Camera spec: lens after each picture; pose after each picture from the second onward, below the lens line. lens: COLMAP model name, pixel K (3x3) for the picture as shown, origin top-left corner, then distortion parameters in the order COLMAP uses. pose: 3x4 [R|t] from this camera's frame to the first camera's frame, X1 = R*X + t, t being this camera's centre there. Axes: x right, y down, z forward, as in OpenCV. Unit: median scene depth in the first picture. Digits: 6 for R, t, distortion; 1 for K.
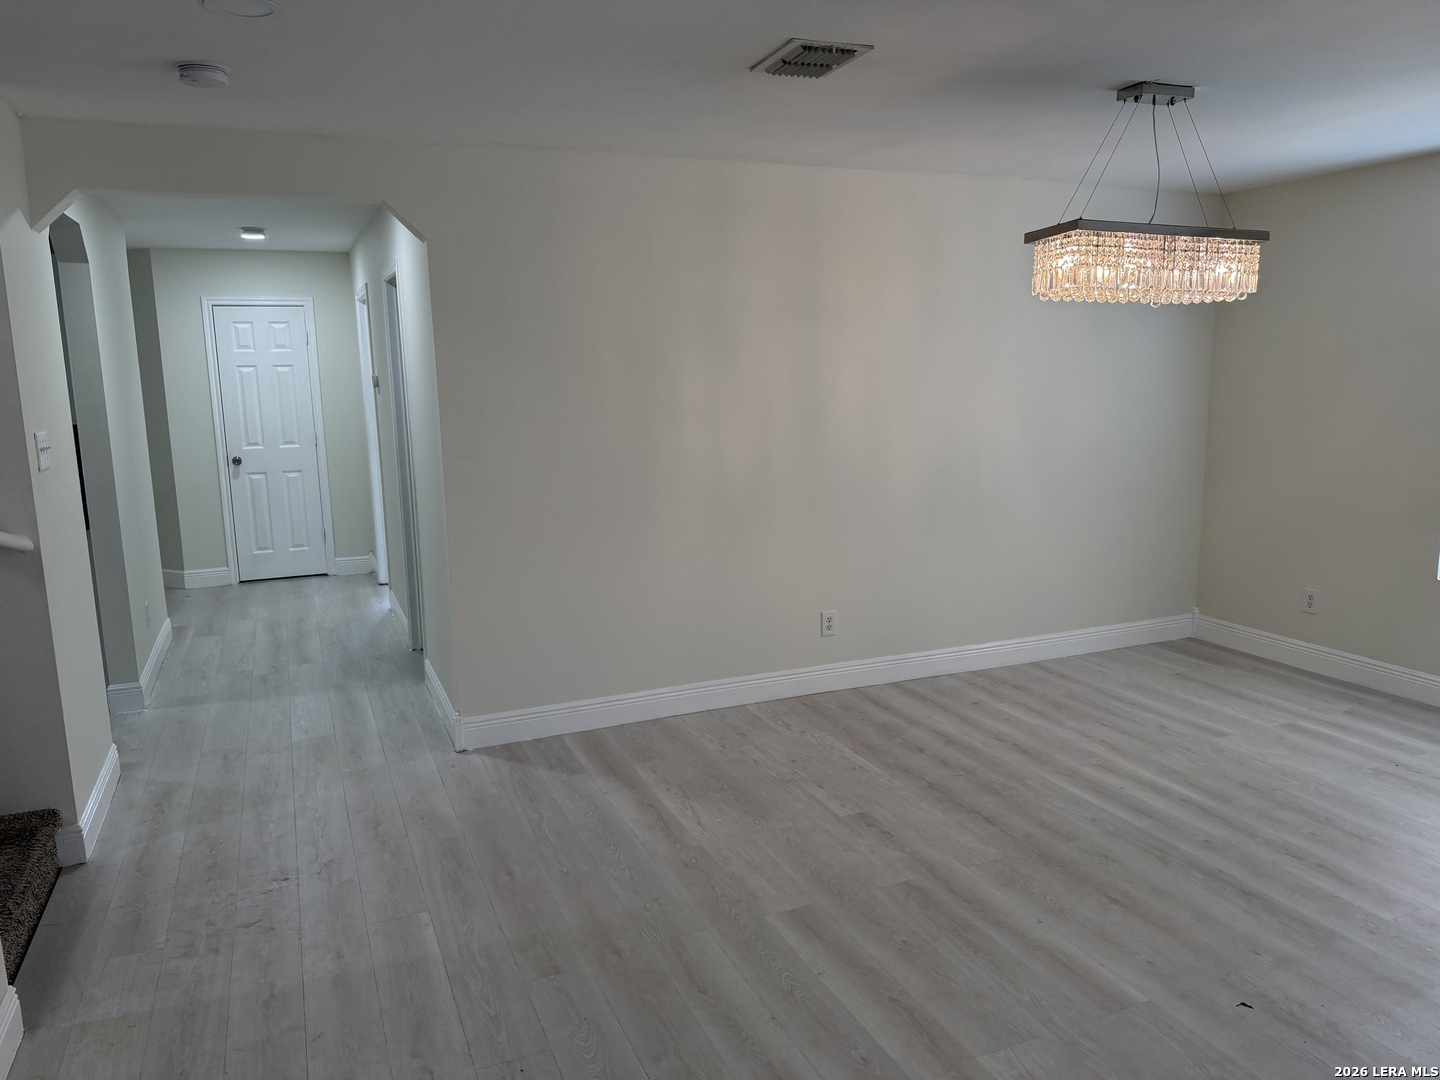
lens RADIAL K [[1027.2, 0, 720.0], [0, 1027.2, 540.0], [0, 0, 1]] dist [0.038080, -0.052374]
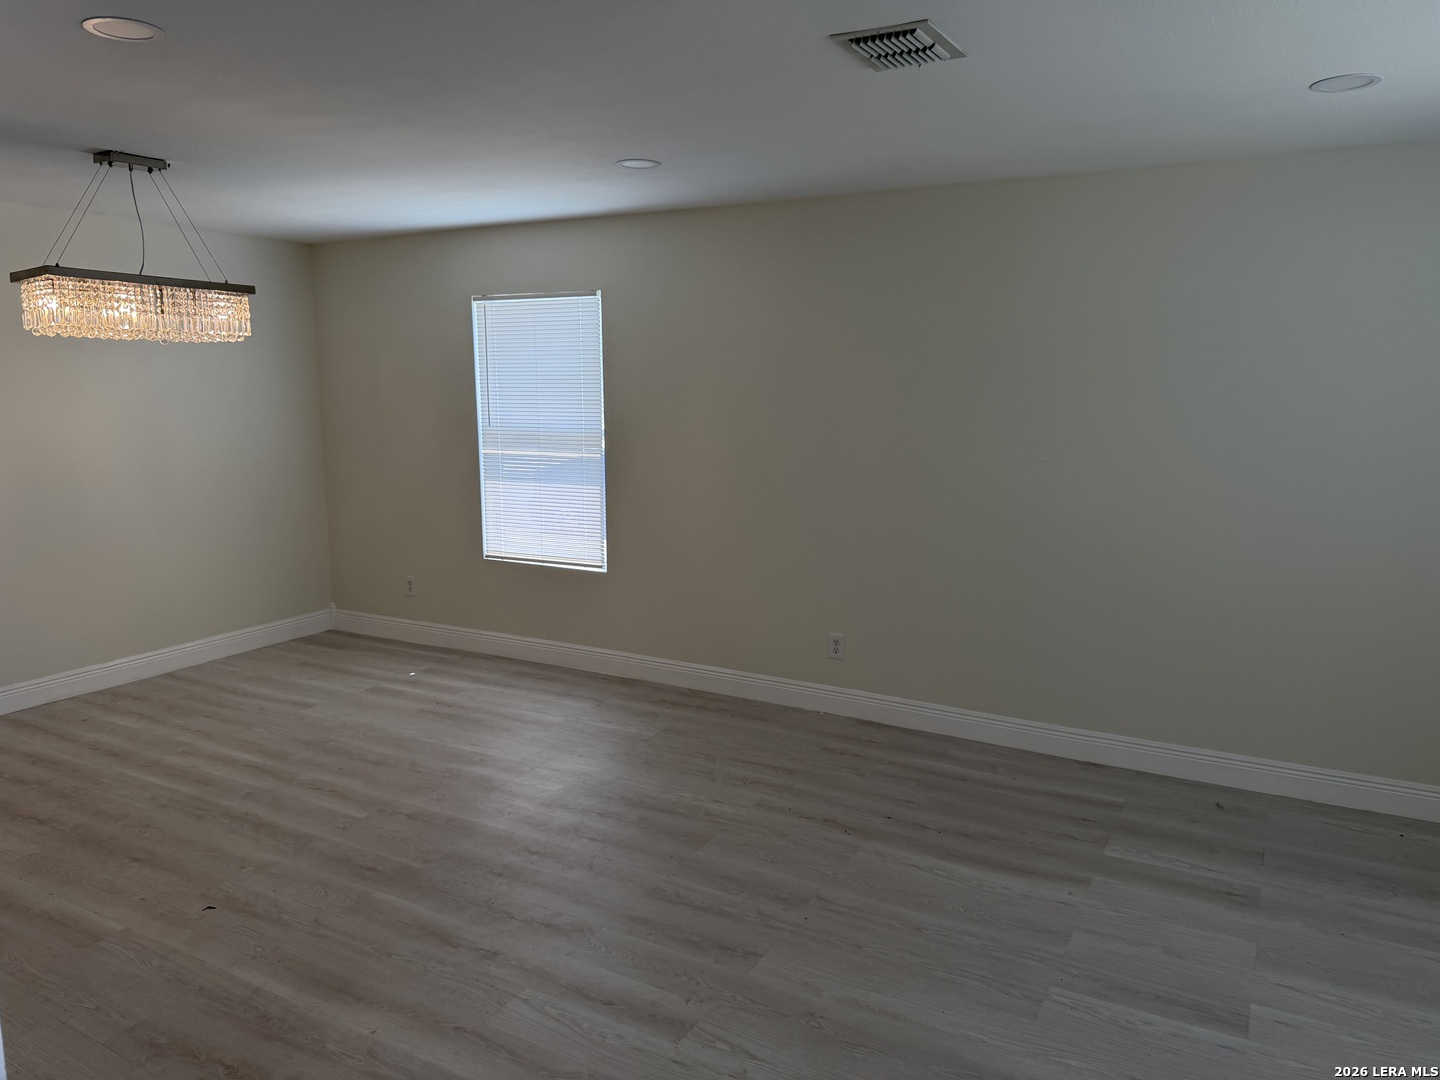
lens RADIAL K [[1027.2, 0, 720.0], [0, 1027.2, 540.0], [0, 0, 1]] dist [0.038080, -0.052374]
pose [[0.797444, -0.080501, 0.597999, 0.169268], [0.090807, 0.995784, 0.012956, 0.027060], [-0.596521, 0.043971, 0.801392, -0.231038]]
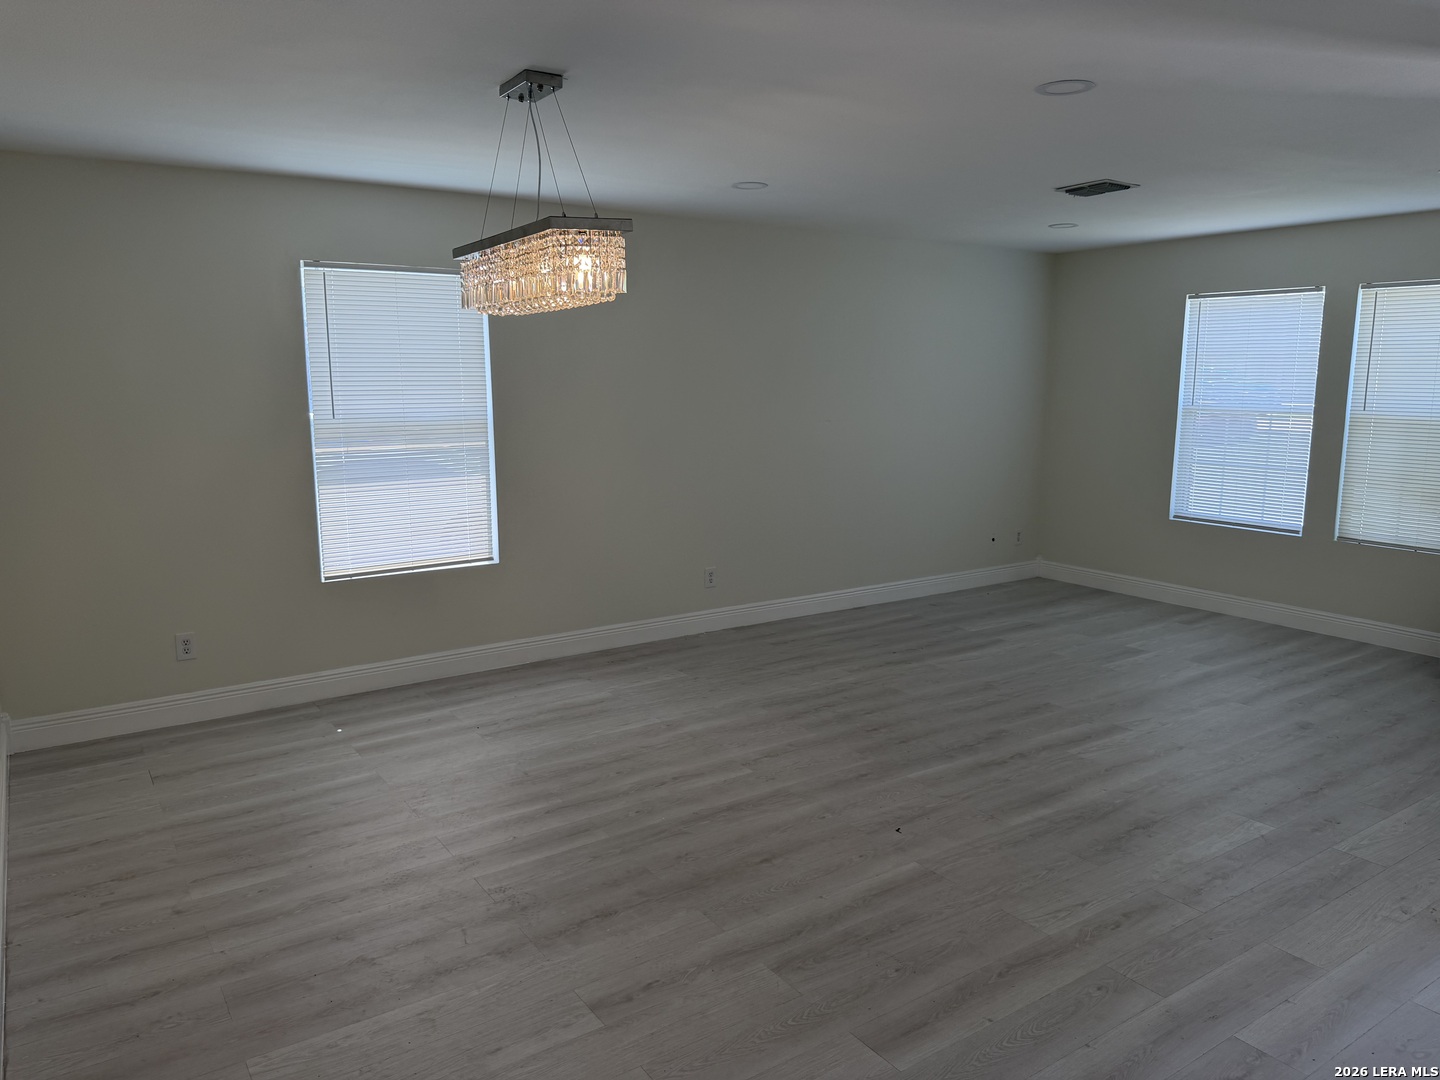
lens RADIAL K [[1001.0, 0, 721.2], [0, 1001.0, 553.2], [0, 0, 1]] dist [0.174449, -0.342366]
pose [[-0.196187, -0.153394, 0.968494, -0.425954], [0.169784, 0.967456, 0.187622, -0.125586], [-0.965756, 0.201244, -0.163758, 0.814976]]
